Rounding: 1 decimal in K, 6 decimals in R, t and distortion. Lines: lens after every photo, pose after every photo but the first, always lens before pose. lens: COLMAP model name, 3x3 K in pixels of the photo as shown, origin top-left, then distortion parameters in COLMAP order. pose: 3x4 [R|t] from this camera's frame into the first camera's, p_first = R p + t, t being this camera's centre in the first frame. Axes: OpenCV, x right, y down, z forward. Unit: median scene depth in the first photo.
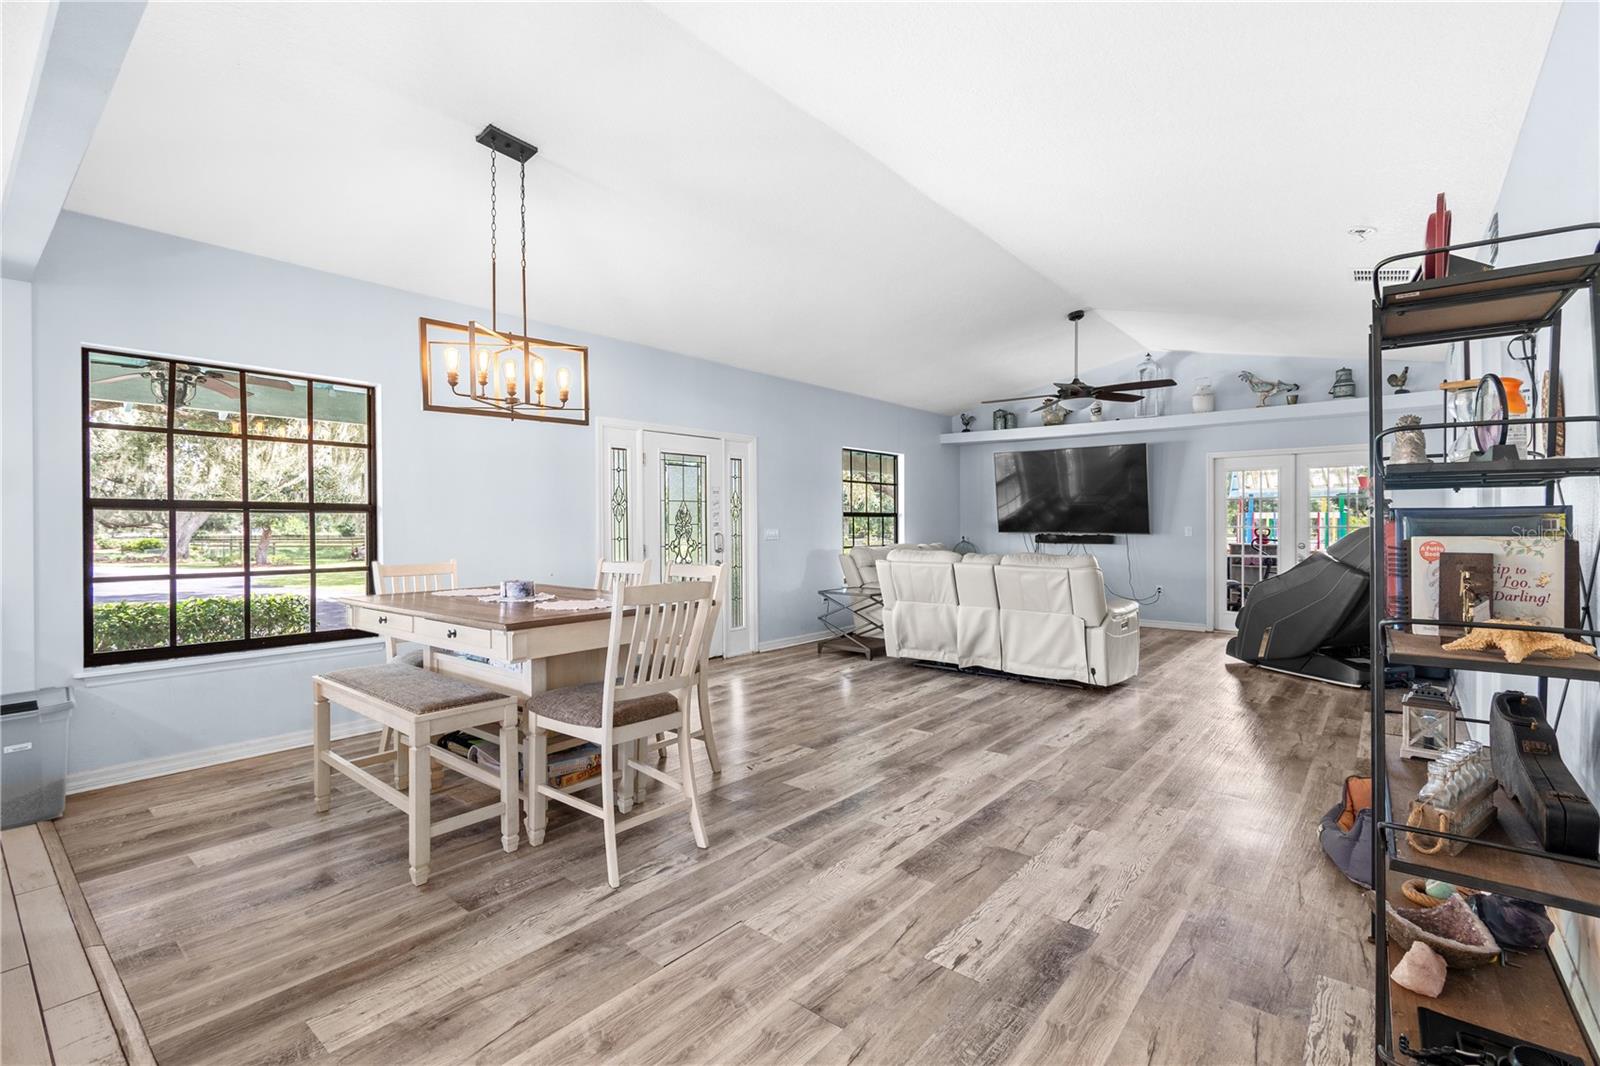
lens RADIAL K [[726.2, 0, 794.1], [0, 726.2, 527.1], [0, 0, 1]] dist [0.000858, -0.000134]
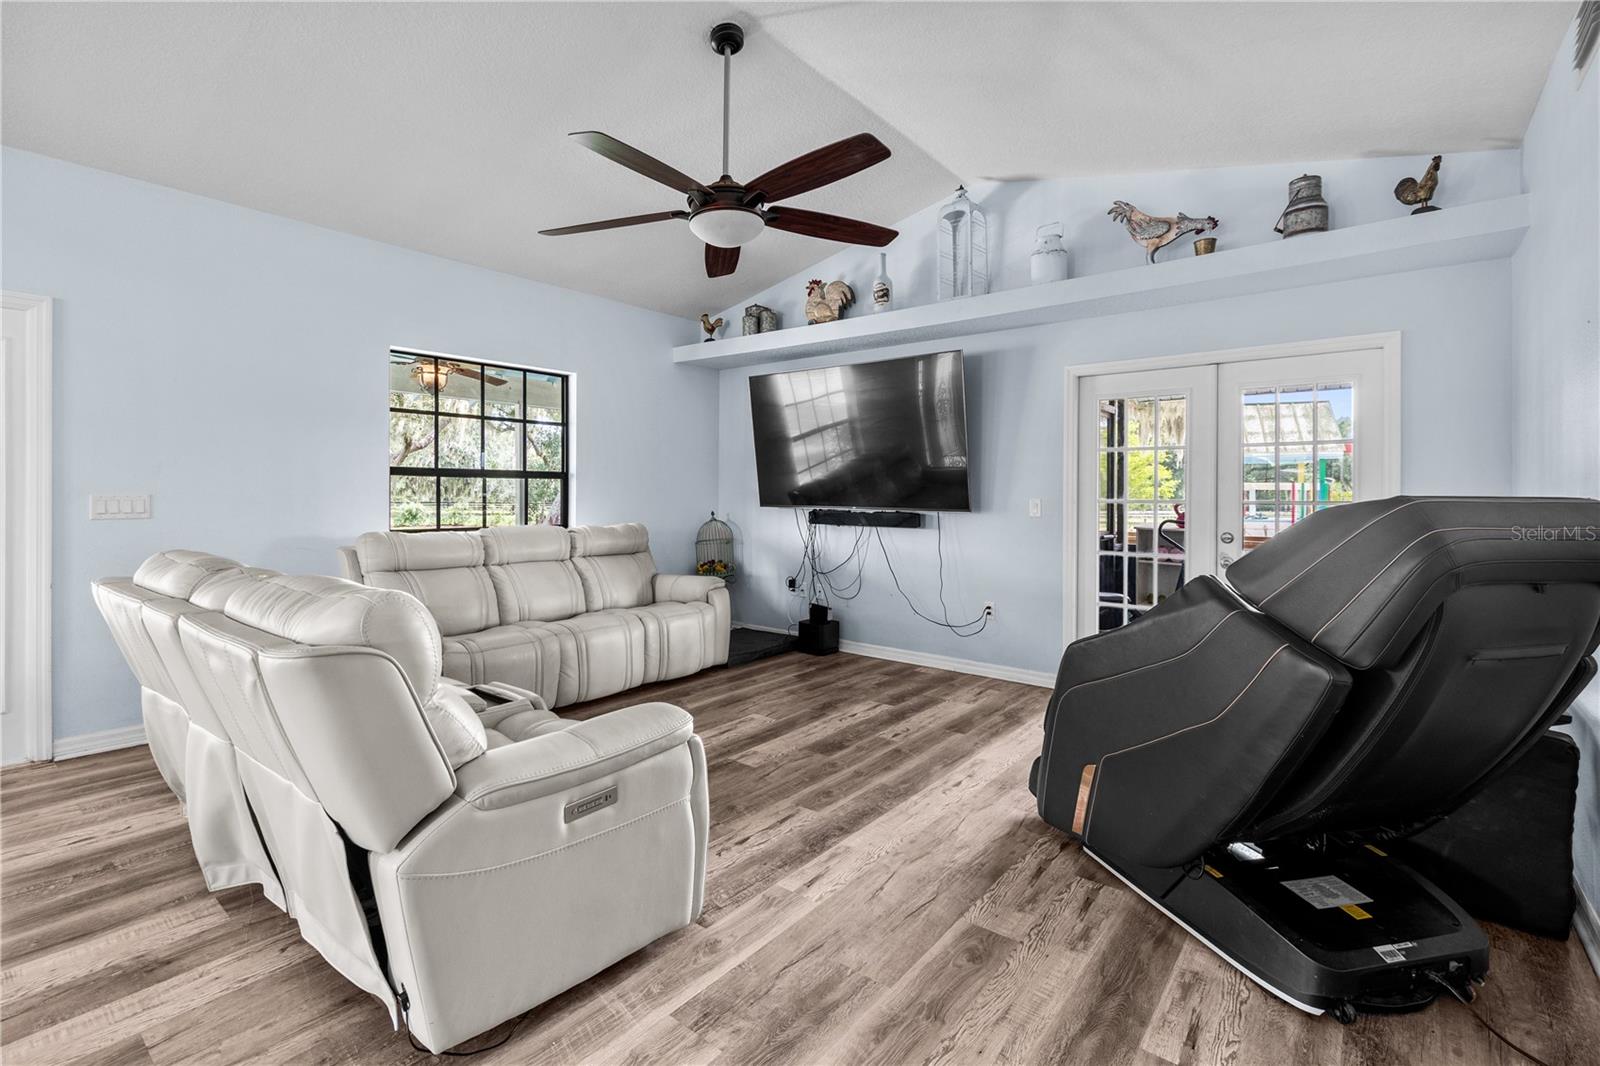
lens RADIAL K [[717.2, 0, 798.2], [0, 717.2, 495.7], [0, 0, 1]] dist [0.000724, 0.000009]
pose [[0.999922, 0.007909, 0.009683, 0.533163], [-0.007897, 0.999968, -0.001326, -0.001651], [-0.009693, 0.001249, 0.999952, 0.672896]]
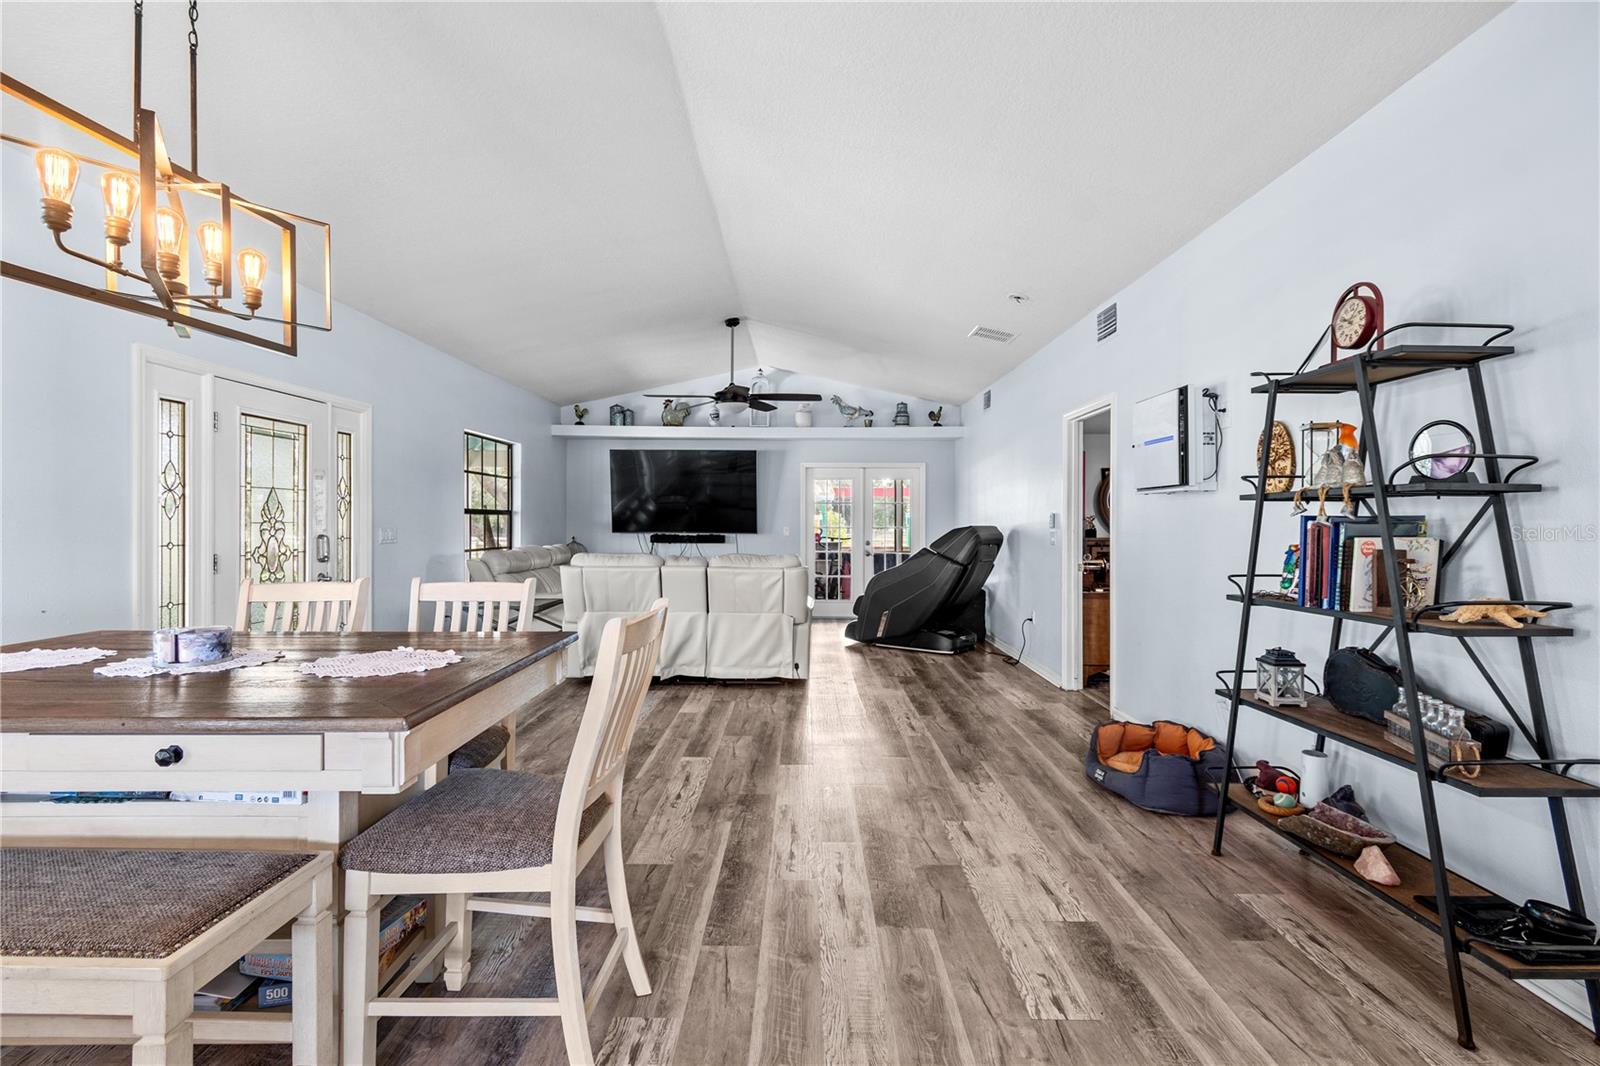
lens RADIAL K [[717.2, 0, 796.7], [0, 717.2, 522.0], [0, 0, 1]] dist [0.000757, -0.000087]
pose [[0.772288, 0.006386, 0.635240, -0.229190], [-0.002580, 0.999973, -0.006916, -0.000990], [-0.635267, 0.003702, 0.772284, 0.194803]]
